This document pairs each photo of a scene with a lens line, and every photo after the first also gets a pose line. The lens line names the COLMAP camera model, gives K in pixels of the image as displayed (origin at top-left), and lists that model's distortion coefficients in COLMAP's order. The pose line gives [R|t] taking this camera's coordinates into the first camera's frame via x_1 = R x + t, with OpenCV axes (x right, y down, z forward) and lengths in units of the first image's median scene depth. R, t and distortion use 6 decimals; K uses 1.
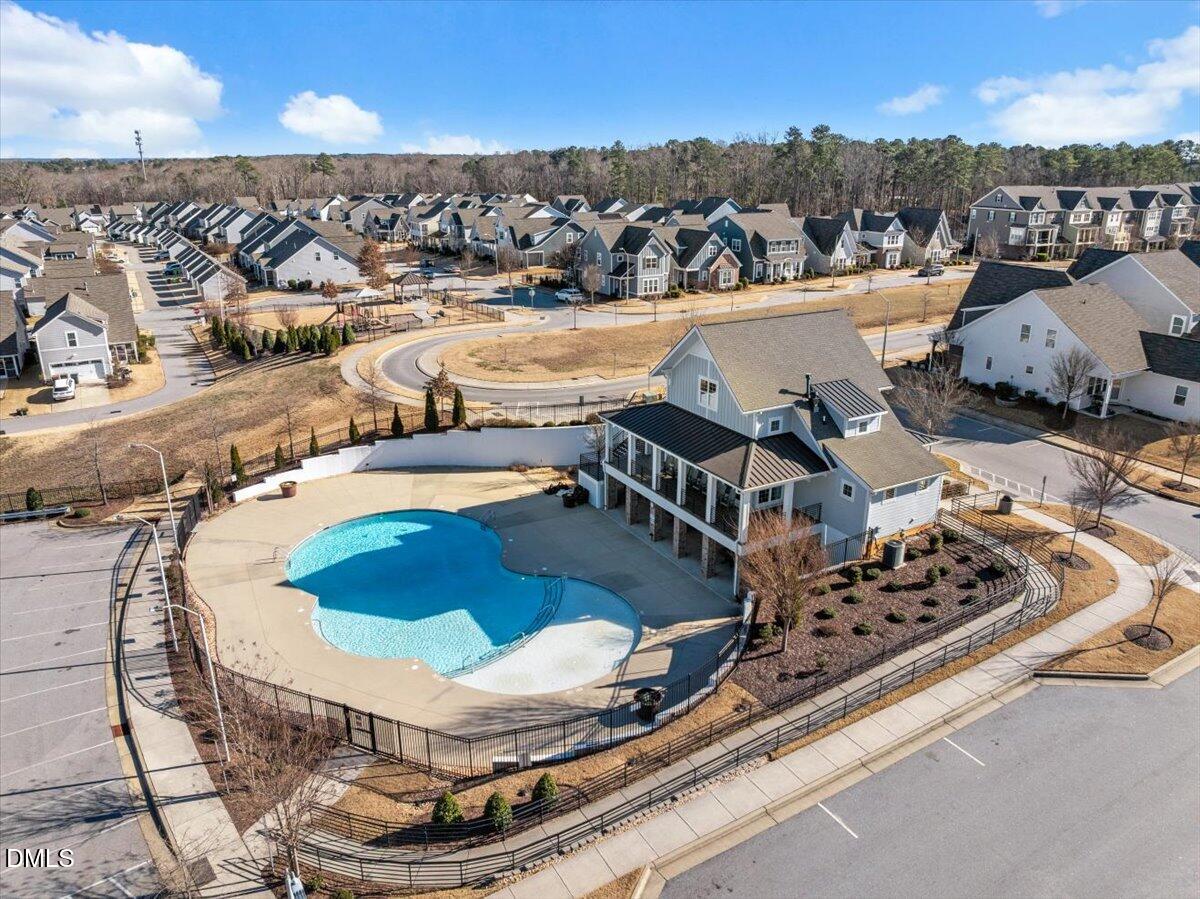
lens RADIAL K [[851.2, 0, 606.1], [0, 851.2, 430.3], [0, 0, 1]] dist [-0.042831, 0.010029]
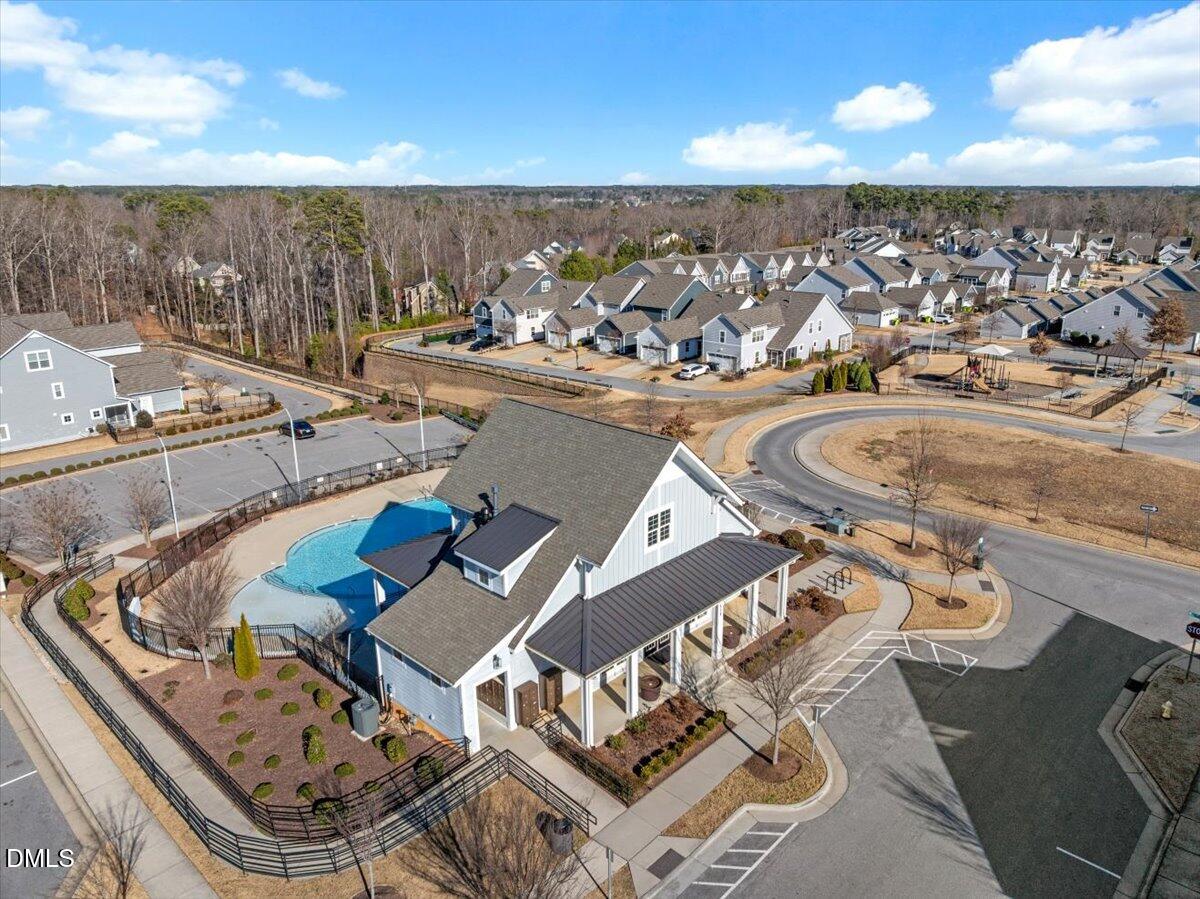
lens RADIAL K [[851.2, 0, 606.1], [0, 851.2, 430.3], [0, 0, 1]] dist [-0.042831, 0.010029]
pose [[0.263086, 0.258533, -0.929487, 1.076177], [-0.287236, 0.940727, 0.180359, -0.313214], [0.921022, 0.219532, 0.321752, 0.921761]]
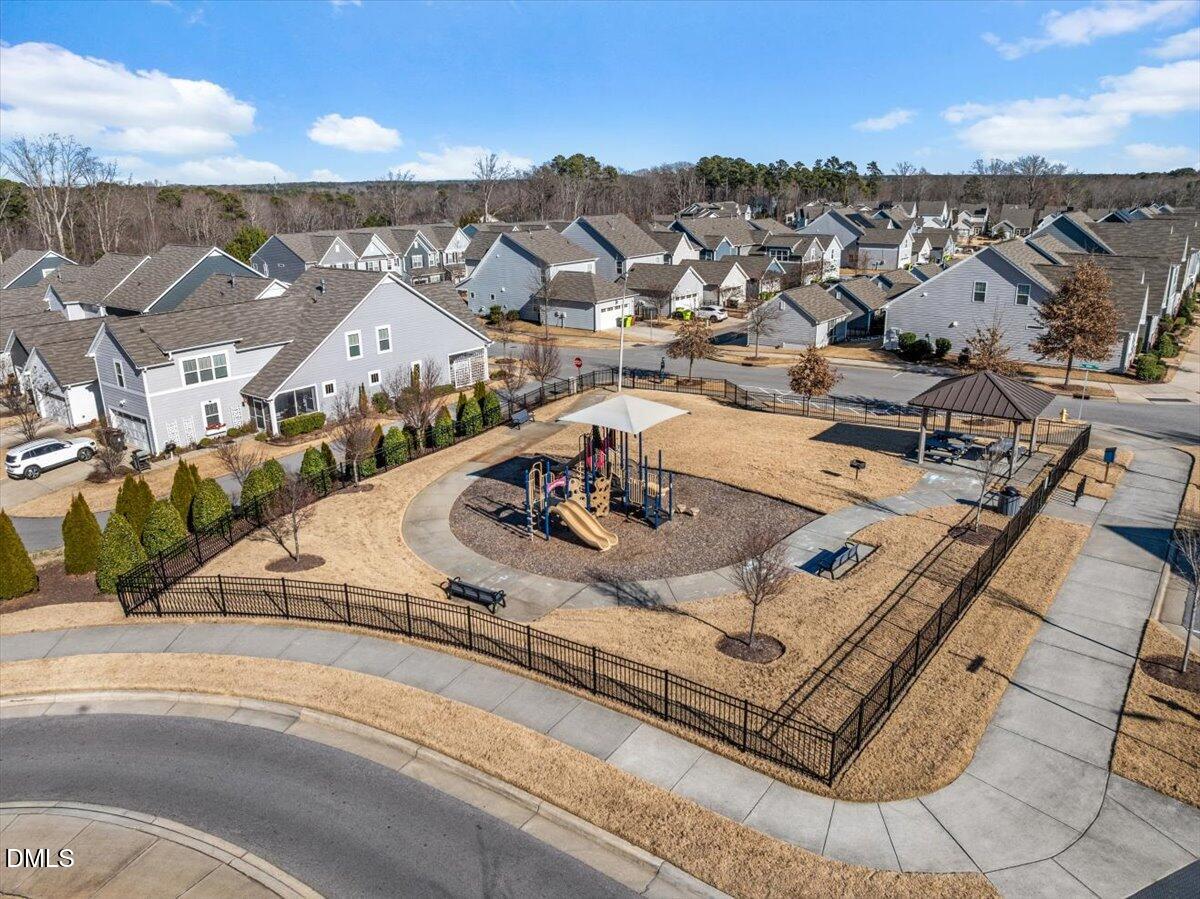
lens RADIAL K [[851.2, 0, 606.1], [0, 851.2, 430.3], [0, 0, 1]] dist [-0.042831, 0.010029]
pose [[0.371251, 0.252456, -0.893554, -0.018429], [-0.269009, 0.950301, 0.156721, -0.495909], [0.888711, 0.182191, 0.420713, 2.121502]]
